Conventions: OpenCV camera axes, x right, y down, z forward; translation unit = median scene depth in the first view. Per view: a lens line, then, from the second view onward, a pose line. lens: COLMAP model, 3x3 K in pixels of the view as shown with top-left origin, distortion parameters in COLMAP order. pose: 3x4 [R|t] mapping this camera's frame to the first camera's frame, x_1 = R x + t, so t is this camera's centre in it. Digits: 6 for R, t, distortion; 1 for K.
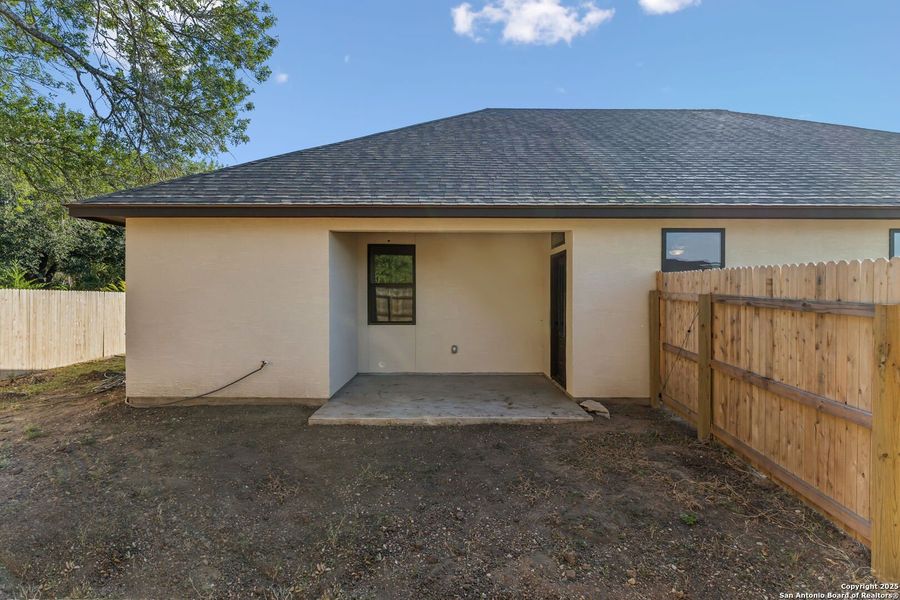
lens RADIAL K [[396.5, 0, 479.0], [0, 396.5, 296.6], [0, 0, 1]] dist [-0.000849, -0.000088]
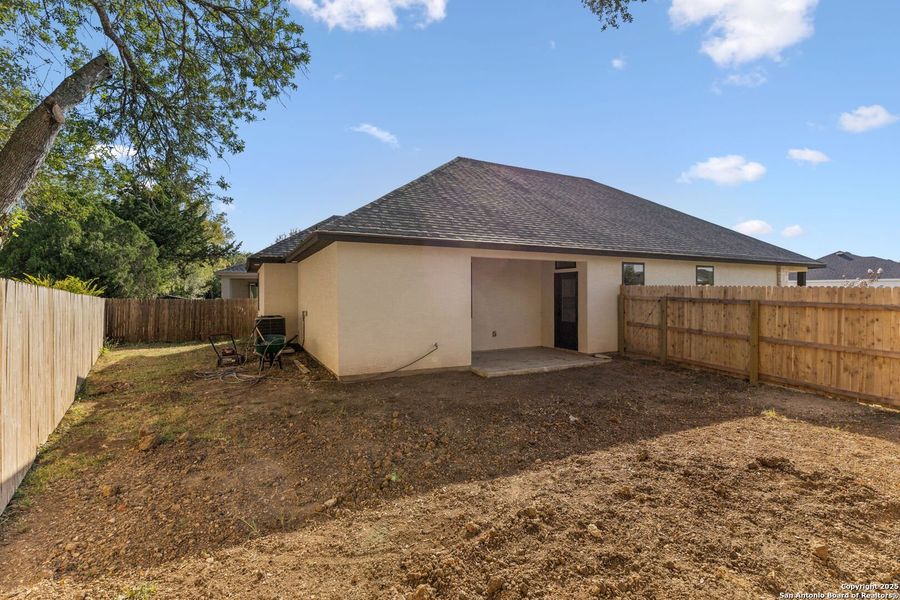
lens RADIAL K [[409.0, 0, 448.4], [0, 409.0, 297.1], [0, 0, 1]] dist [0.003770, 0.000240]
pose [[0.897791, -0.006275, 0.440377, -1.335088], [0.006342, 0.999979, 0.001319, -0.012771], [-0.440376, 0.001609, 0.897812, -0.460168]]
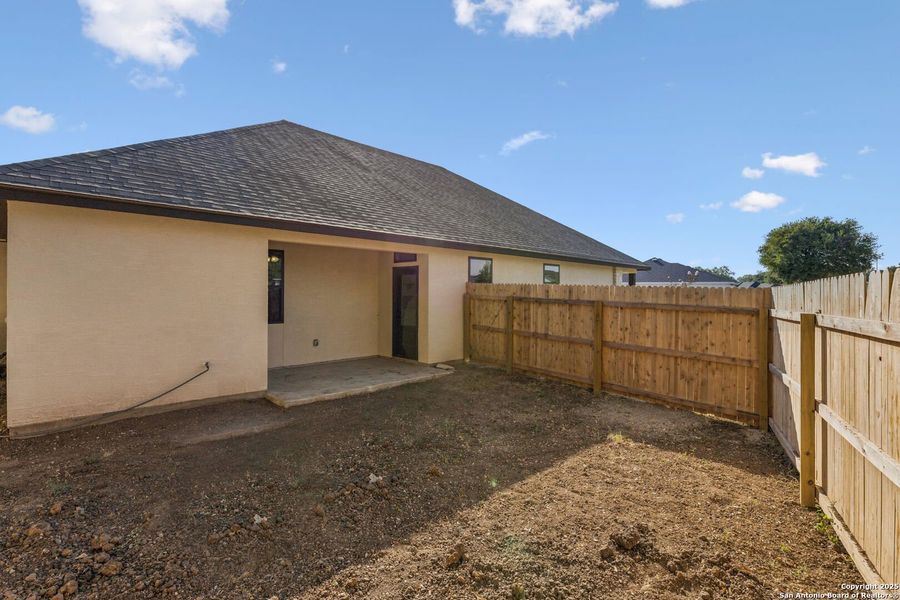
lens RADIAL K [[409.0, 0, 448.4], [0, 409.0, 297.1], [0, 0, 1]] dist [0.003770, 0.000240]
pose [[0.721945, -0.003763, 0.691940, -0.916857], [0.000156, 0.999986, 0.005275, -0.011974], [-0.691950, -0.003700, 0.721936, -0.213677]]
